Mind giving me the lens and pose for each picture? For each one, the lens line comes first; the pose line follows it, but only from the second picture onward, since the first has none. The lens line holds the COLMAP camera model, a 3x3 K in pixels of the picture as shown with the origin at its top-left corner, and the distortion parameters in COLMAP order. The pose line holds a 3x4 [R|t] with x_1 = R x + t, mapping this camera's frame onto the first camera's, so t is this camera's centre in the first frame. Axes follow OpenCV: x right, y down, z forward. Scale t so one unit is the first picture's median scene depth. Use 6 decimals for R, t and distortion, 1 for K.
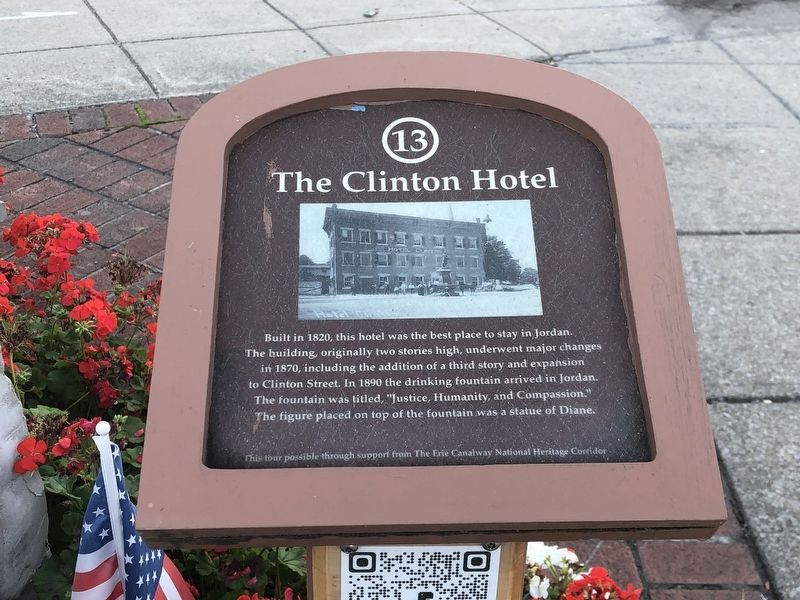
lens RADIAL K [[1028.5, 0, 400.0], [0, 1028.5, 300.0], [0, 0, 1]] dist [-0.015815, -0.037134]
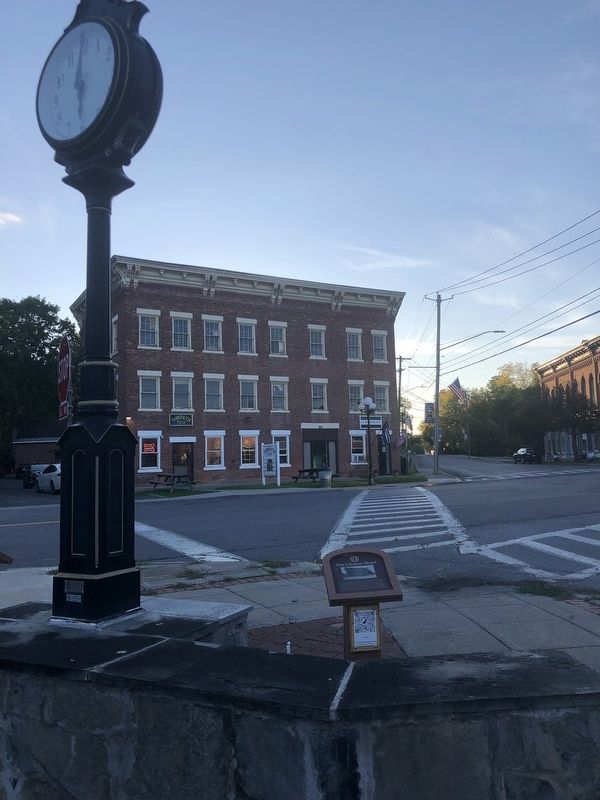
lens RADIAL K [[655.5, 0, 298.3], [0, 655.5, 394.5], [0, 0, 1]] dist [0.053512, -0.047243]
pose [[0.997519, -0.042702, 0.055973, -0.588599], [0.067598, 0.803075, -0.592031, 1.606417], [-0.019669, 0.594346, 0.803969, -3.313358]]
